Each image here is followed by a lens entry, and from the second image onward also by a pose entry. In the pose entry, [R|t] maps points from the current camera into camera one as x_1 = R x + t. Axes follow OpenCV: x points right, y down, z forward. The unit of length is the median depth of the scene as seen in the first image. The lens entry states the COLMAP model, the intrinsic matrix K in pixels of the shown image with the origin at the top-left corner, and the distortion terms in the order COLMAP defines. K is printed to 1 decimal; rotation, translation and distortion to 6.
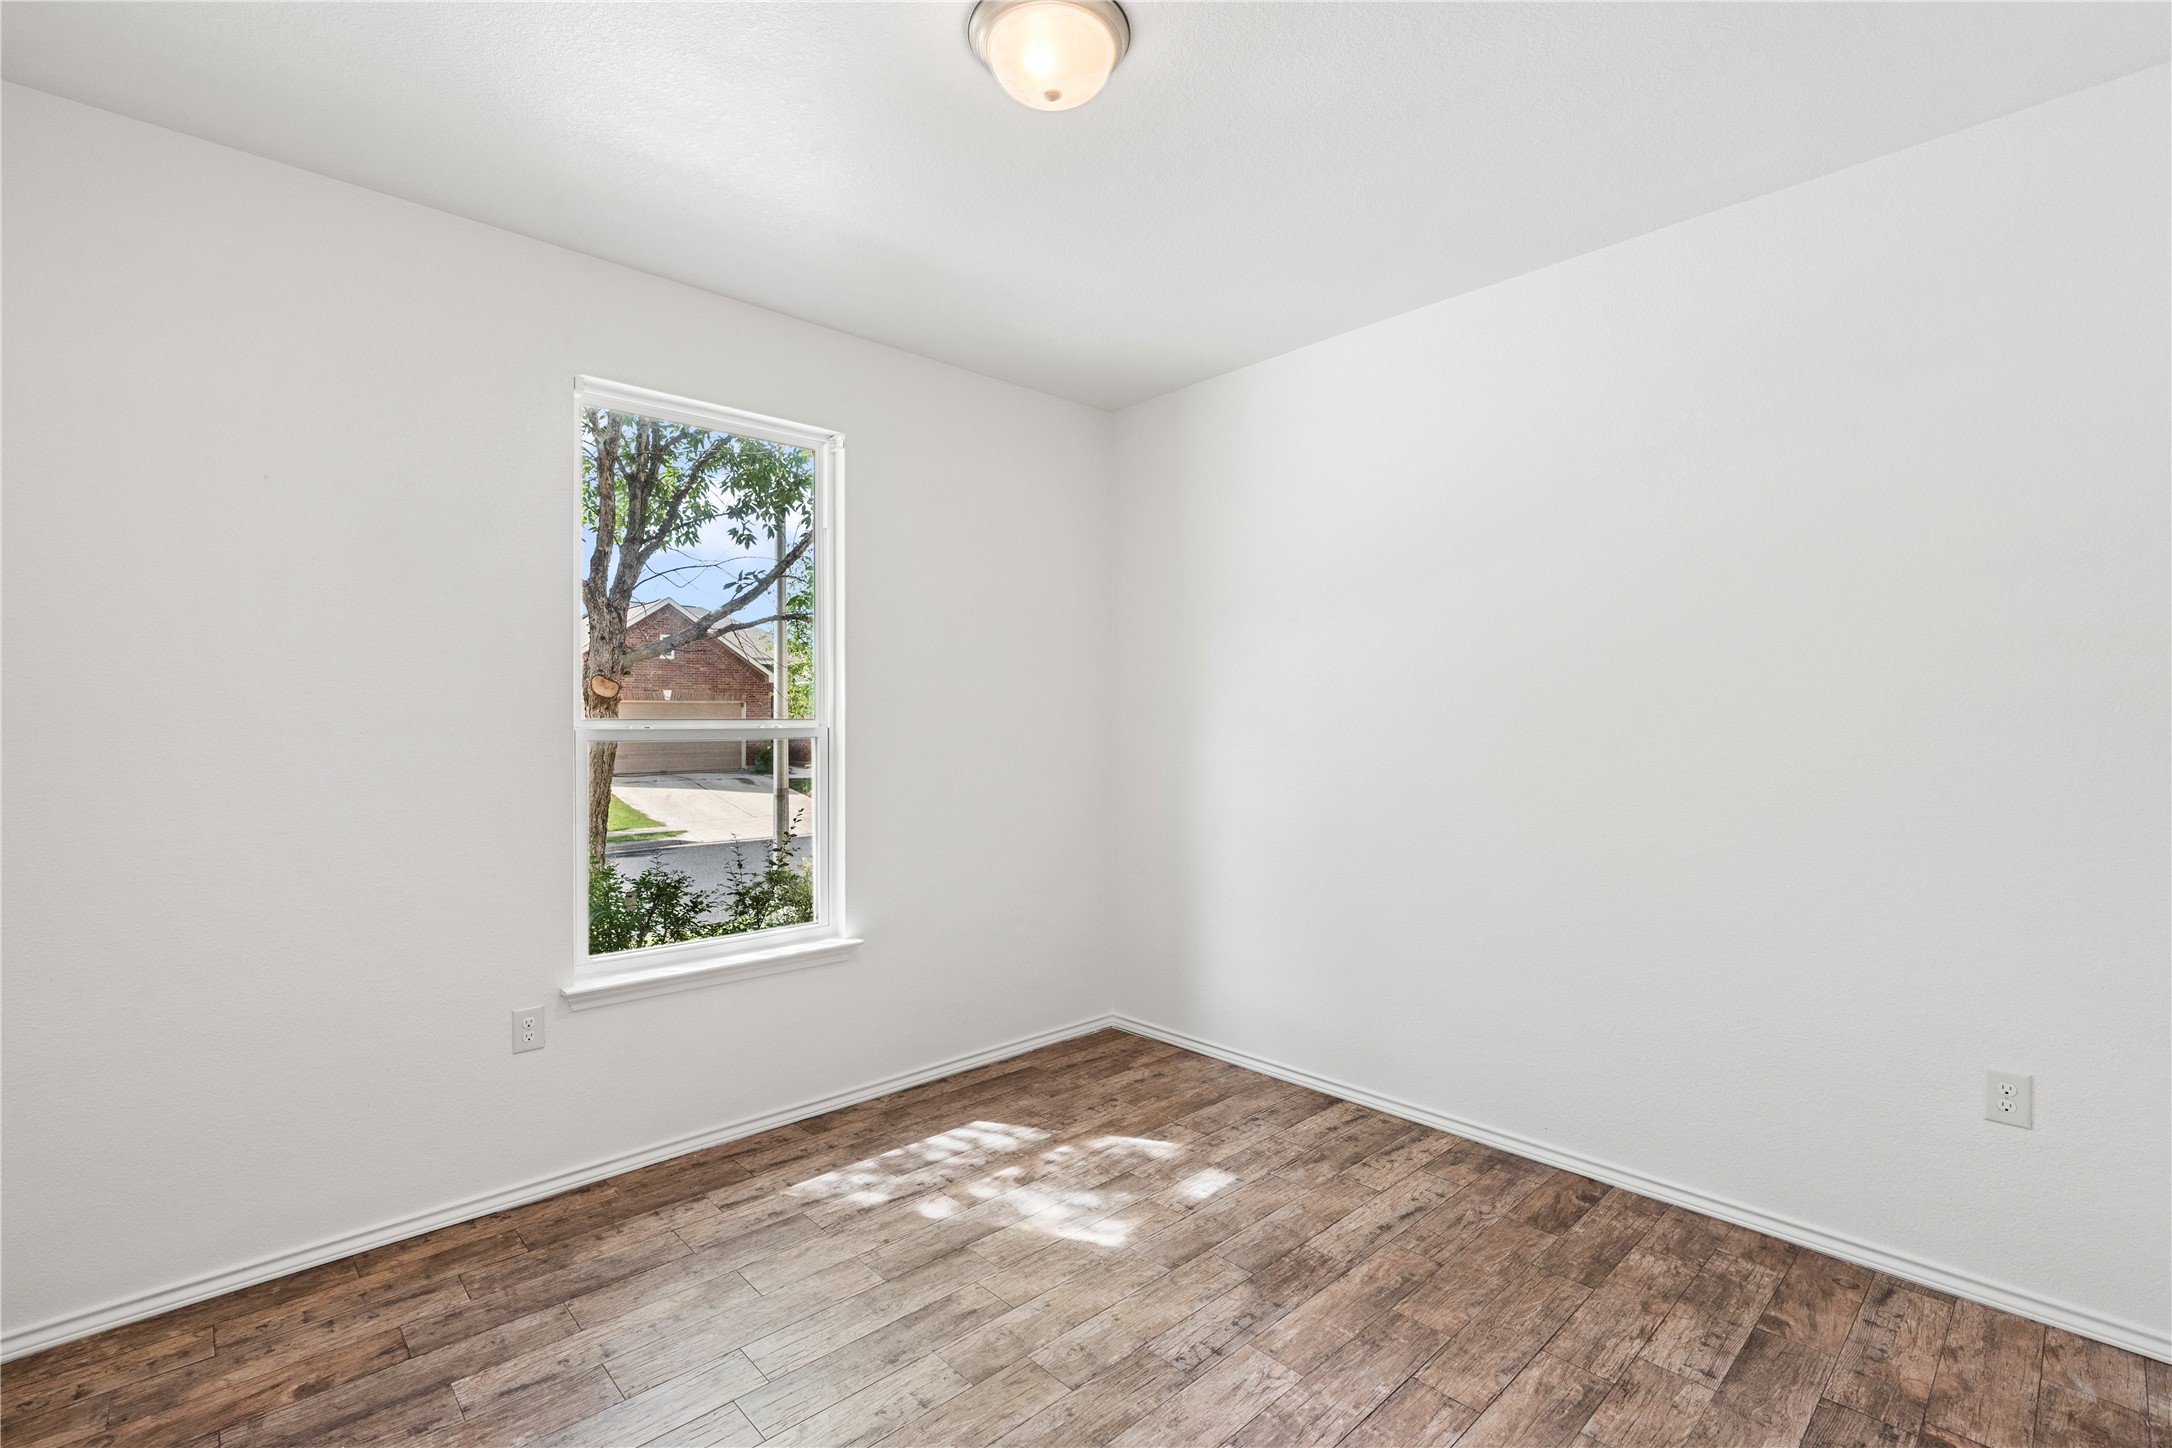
lens RADIAL K [[997.3, 0, 1076.2], [0, 997.3, 728.9], [0, 0, 1]] dist [-0.003858, 0.000694]
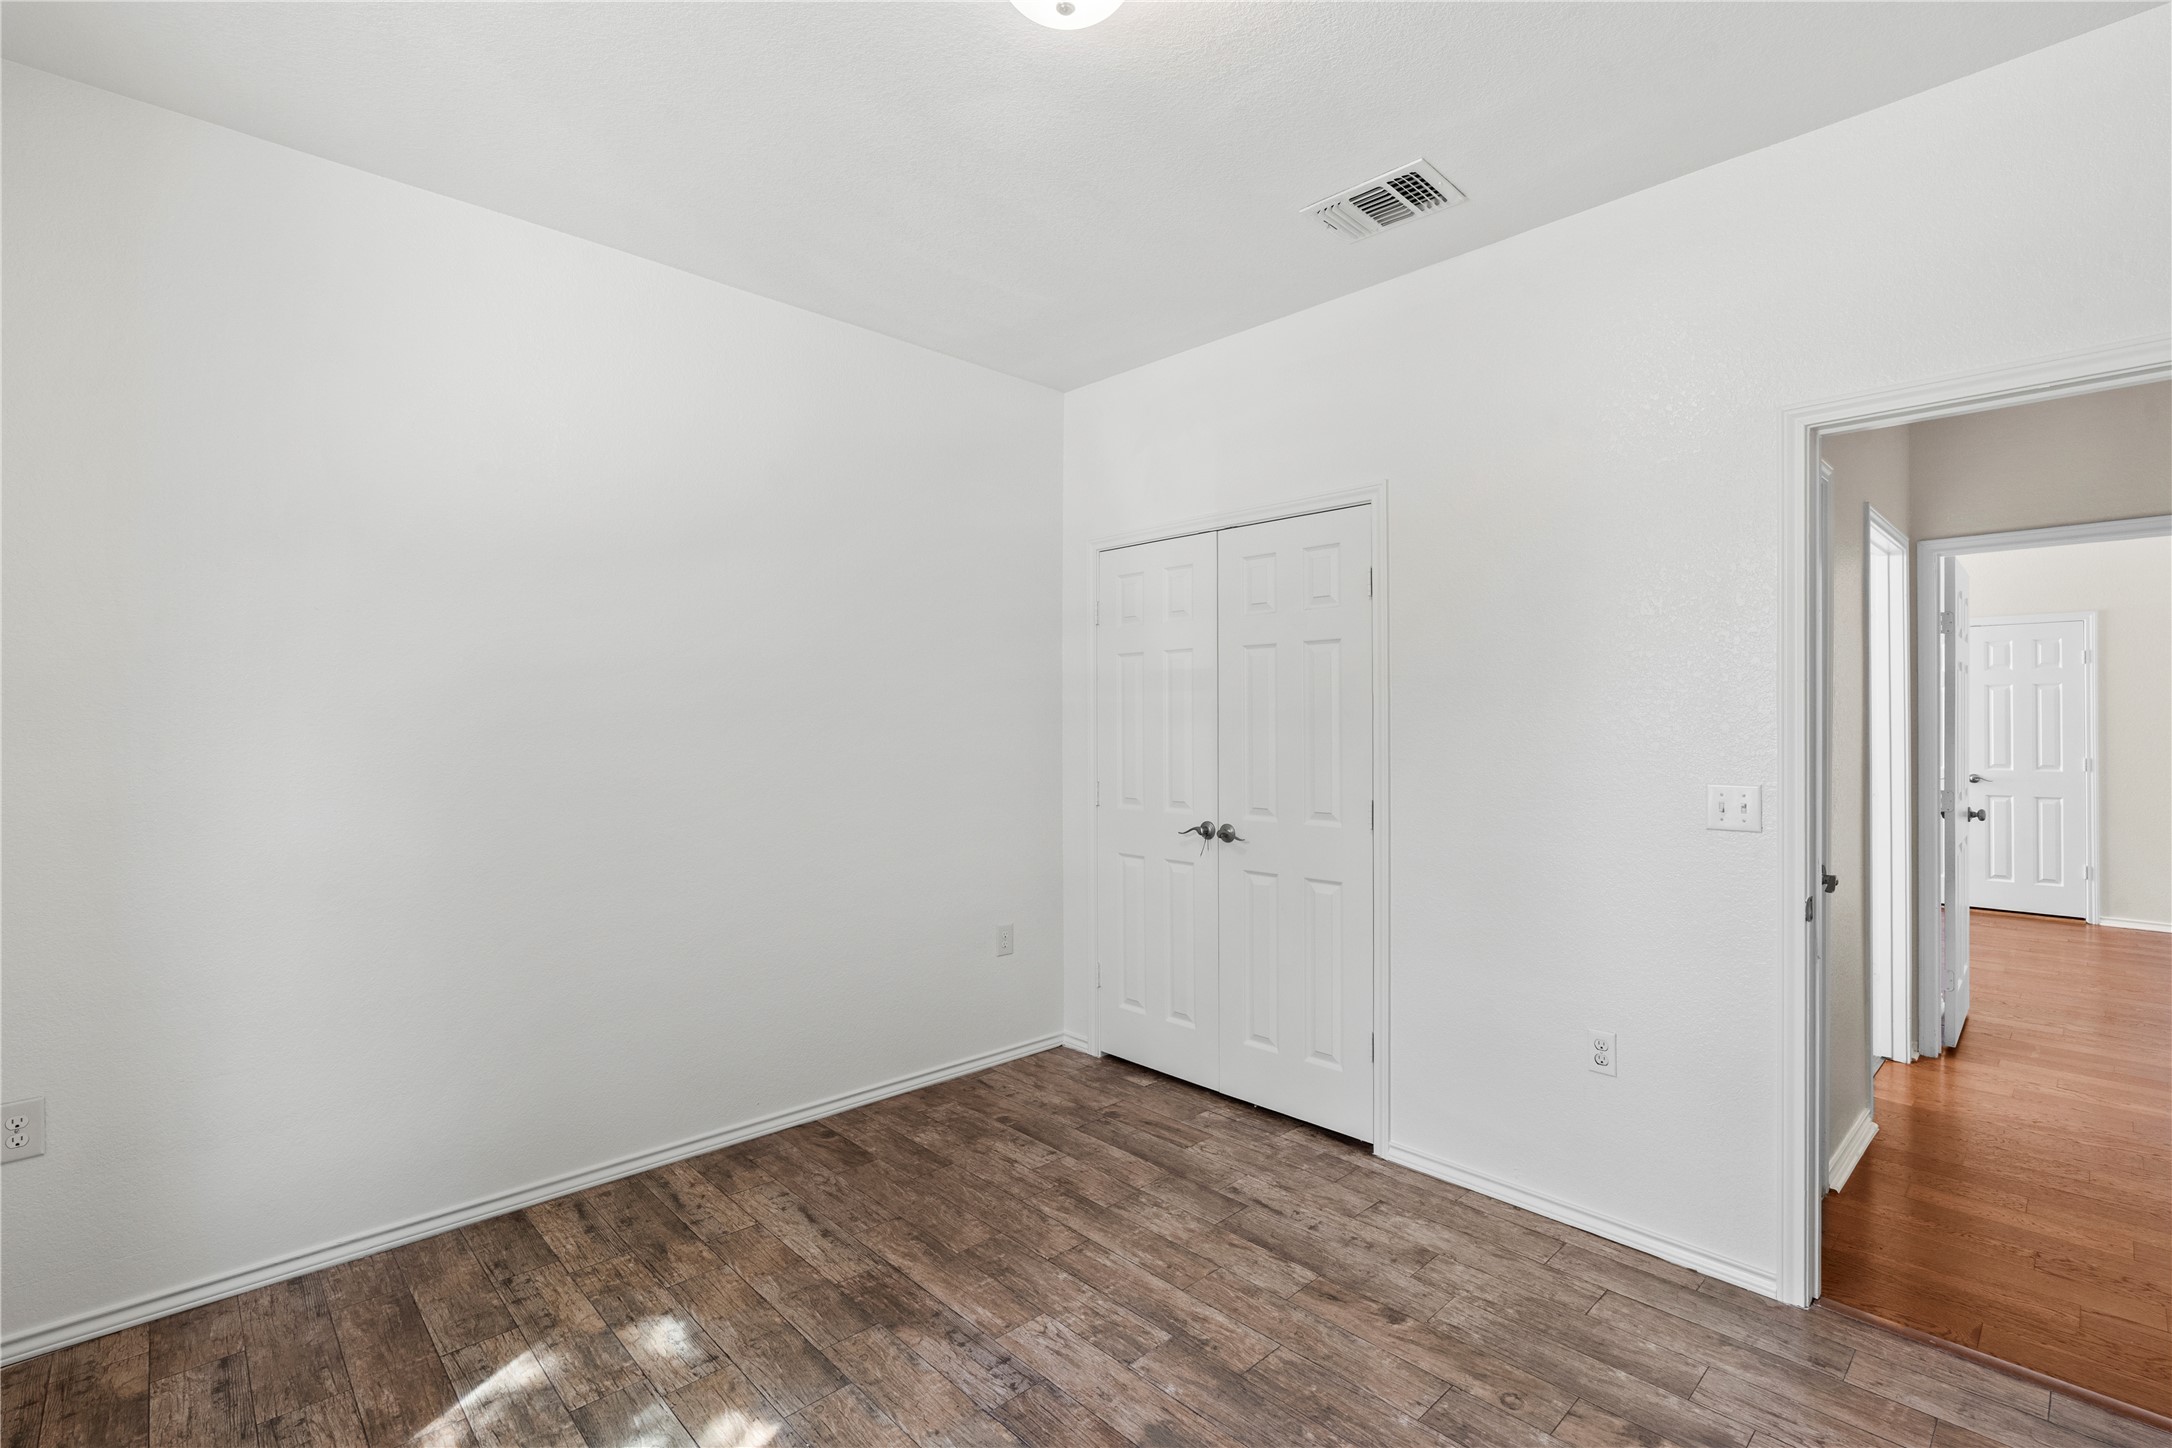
lens RADIAL K [[997.3, 0, 1076.2], [0, 997.3, 728.9], [0, 0, 1]] dist [-0.003858, 0.000694]
pose [[-0.027982, -0.003942, 0.999601, -0.696005], [0.005324, 0.999977, 0.004093, -0.008045], [-0.999594, 0.005437, -0.027960, 0.777289]]
